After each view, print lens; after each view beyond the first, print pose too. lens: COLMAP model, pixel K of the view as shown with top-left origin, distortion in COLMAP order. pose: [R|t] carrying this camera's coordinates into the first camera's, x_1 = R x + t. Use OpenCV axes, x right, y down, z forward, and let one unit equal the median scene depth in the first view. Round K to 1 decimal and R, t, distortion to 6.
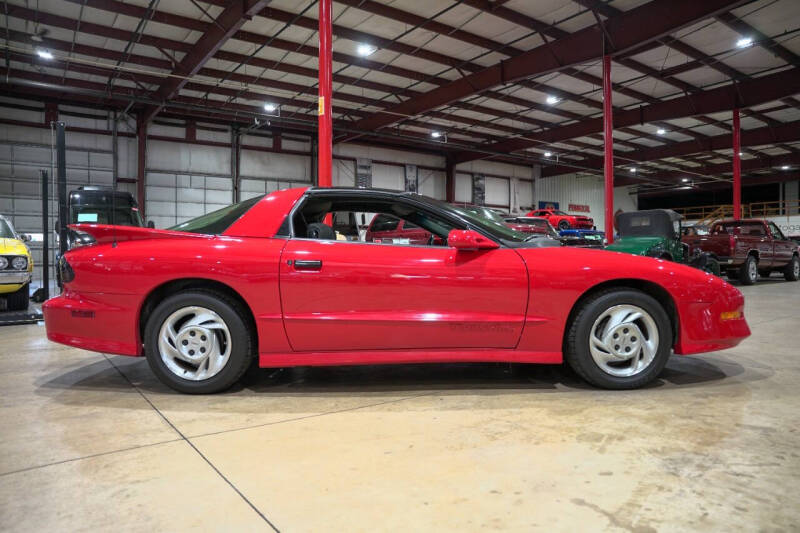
lens RADIAL K [[549.0, 0, 406.5], [0, 549.0, 264.8], [0, 0, 1]] dist [-0.130140, 0.097557]
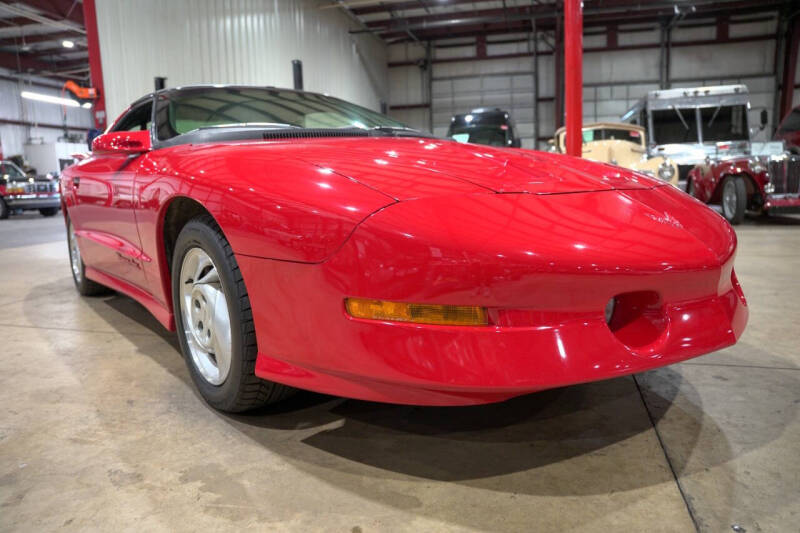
lens RADIAL K [[549.0, 0, 401.4], [0, 549.0, 267.9], [0, 0, 1]] dist [-0.130140, 0.097557]
pose [[0.614904, 0.114661, -0.780222, 0.151851], [0.015217, 0.987464, 0.157109, -0.007215], [0.788455, -0.108479, 0.605451, 0.134122]]
